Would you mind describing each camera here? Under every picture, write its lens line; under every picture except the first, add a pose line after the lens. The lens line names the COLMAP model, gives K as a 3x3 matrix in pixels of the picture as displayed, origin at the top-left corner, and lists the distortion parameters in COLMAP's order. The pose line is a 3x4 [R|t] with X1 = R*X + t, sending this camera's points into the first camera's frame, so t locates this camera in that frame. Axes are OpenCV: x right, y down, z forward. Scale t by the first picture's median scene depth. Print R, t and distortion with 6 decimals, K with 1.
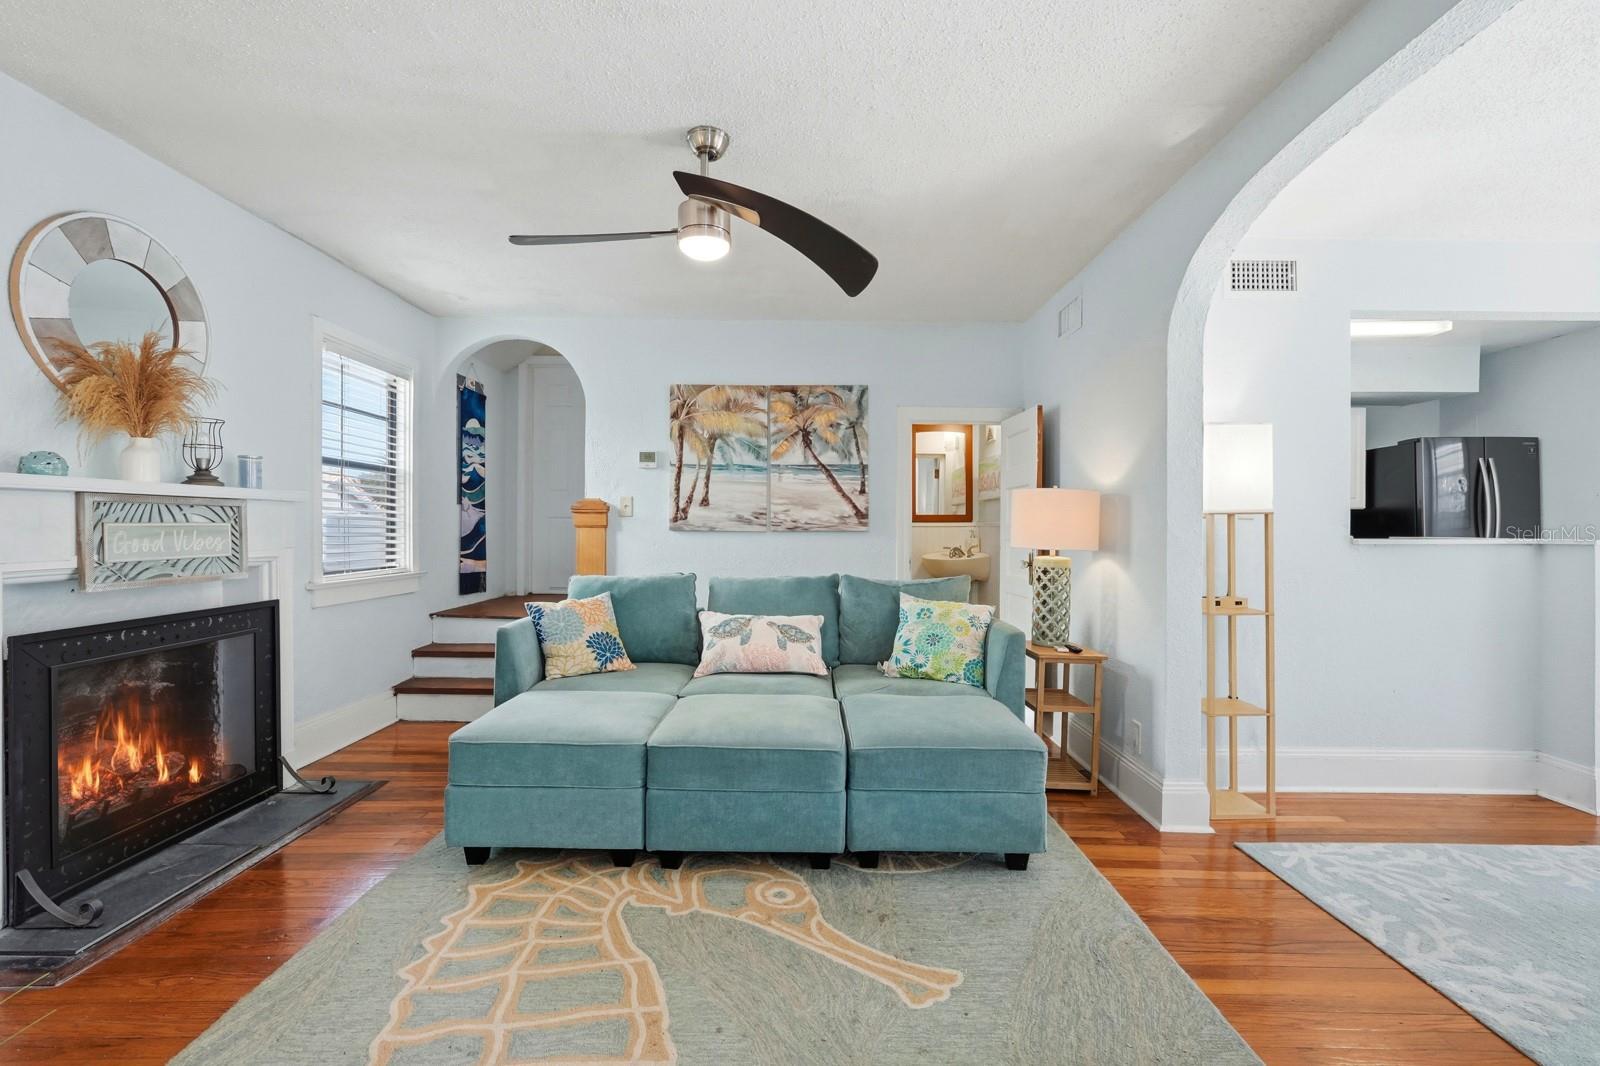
lens RADIAL K [[712.8, 0, 796.4], [0, 712.8, 528.9], [0, 0, 1]] dist [0.000107, 0.000422]
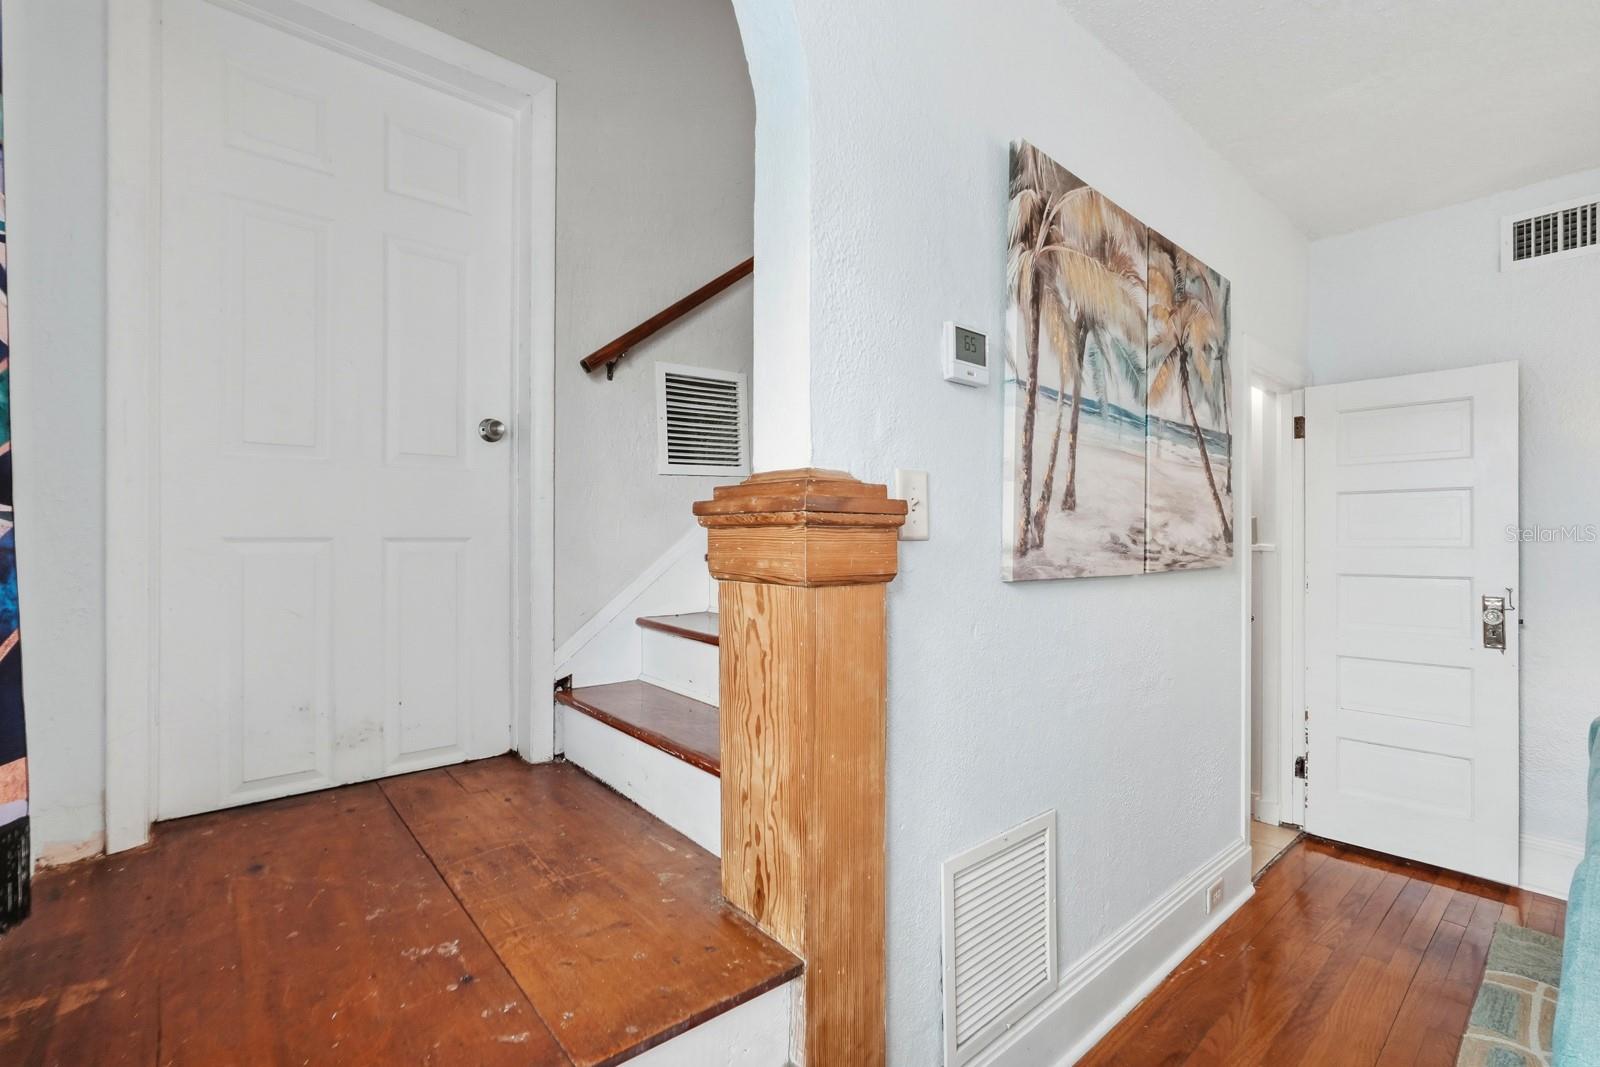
lens RADIAL K [[712.7, 0, 800.0], [0, 712.7, 533.5], [0, 0, 1]] dist [-0.001228, 0.000704]
pose [[0.745744, 0.000532, 0.666232, -0.471671], [0.005765, 0.999957, -0.007251, -0.018306], [-0.666207, 0.009248, 0.745709, 0.825668]]
